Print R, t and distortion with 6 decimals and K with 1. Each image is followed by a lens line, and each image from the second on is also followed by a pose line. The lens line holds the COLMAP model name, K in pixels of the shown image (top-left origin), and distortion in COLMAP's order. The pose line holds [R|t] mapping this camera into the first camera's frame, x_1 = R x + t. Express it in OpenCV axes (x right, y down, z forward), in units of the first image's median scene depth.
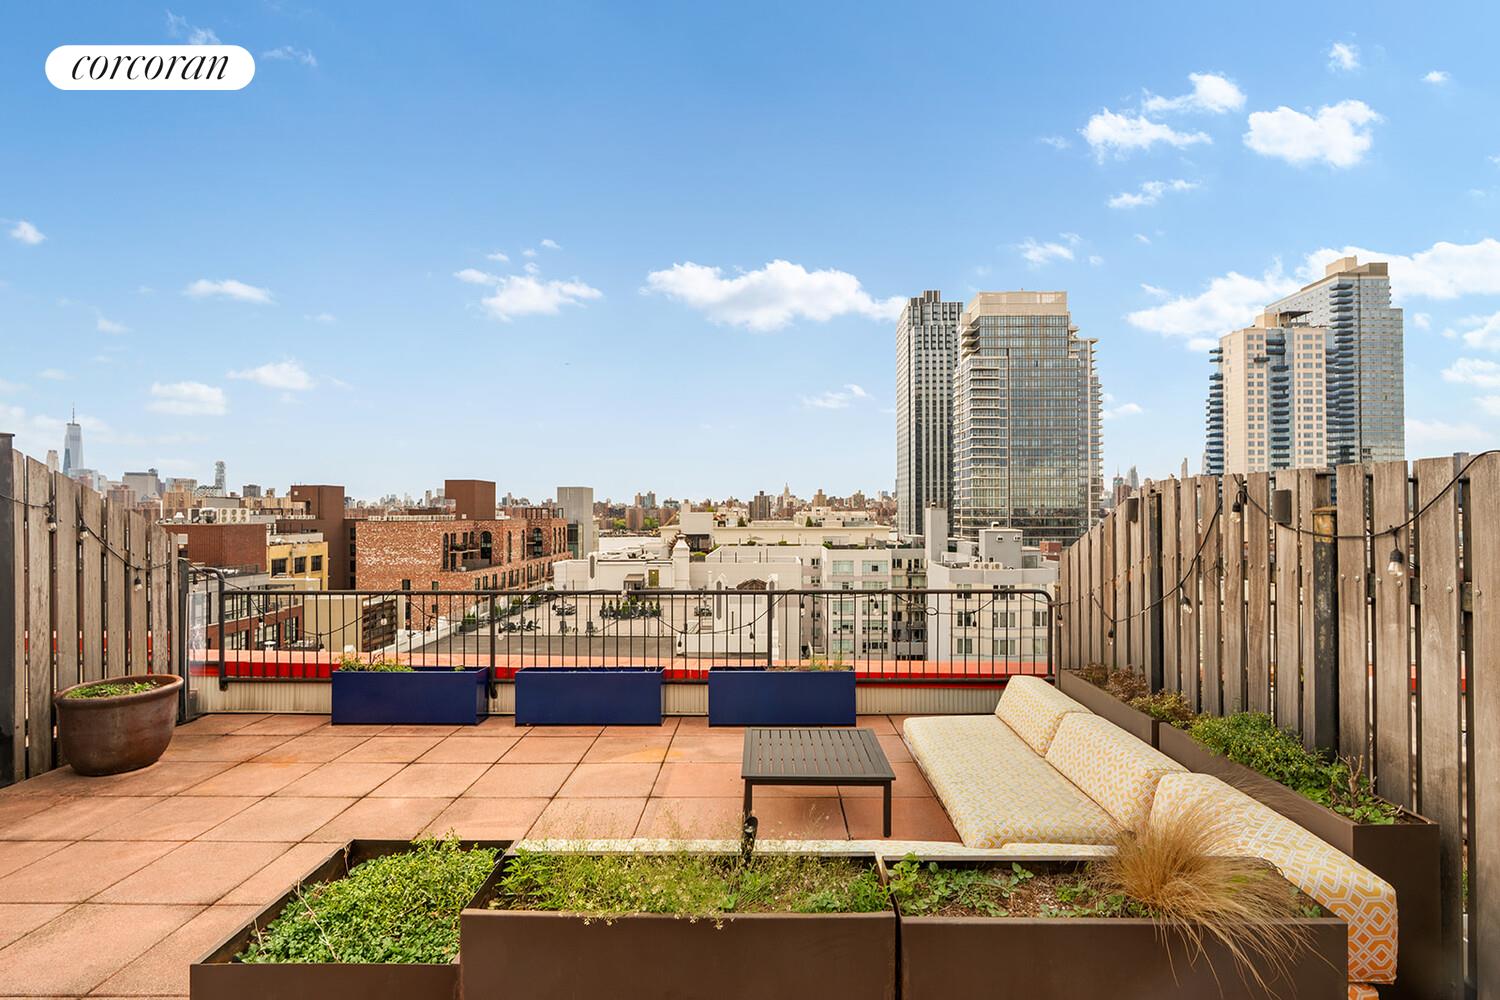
lens RADIAL K [[693.0, 0, 748.0], [0, 693.0, 511.2], [0, 0, 1]] dist [0.004879, 0.000080]
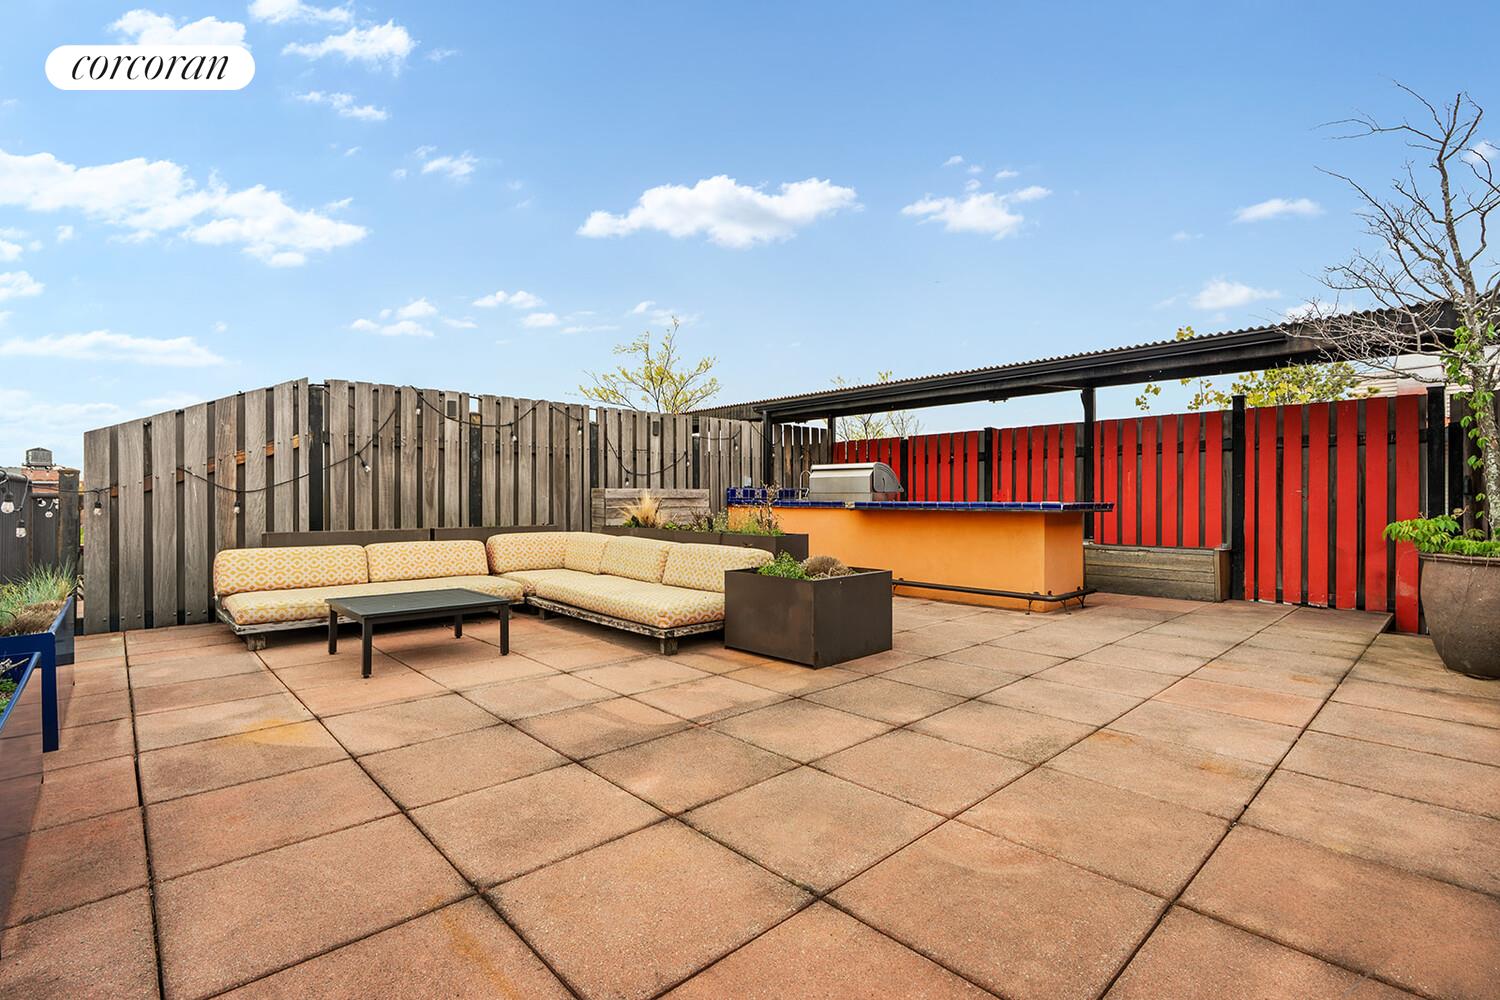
lens RADIAL K [[693.0, 0, 750.7], [0, 693.0, 501.5], [0, 0, 1]] dist [0.004879, 0.000080]
pose [[-0.693378, -0.001677, 0.720572, -1.128644], [-0.001865, 0.999998, 0.000533, 0.226442], [-0.720572, -0.000974, -0.693380, 1.552757]]
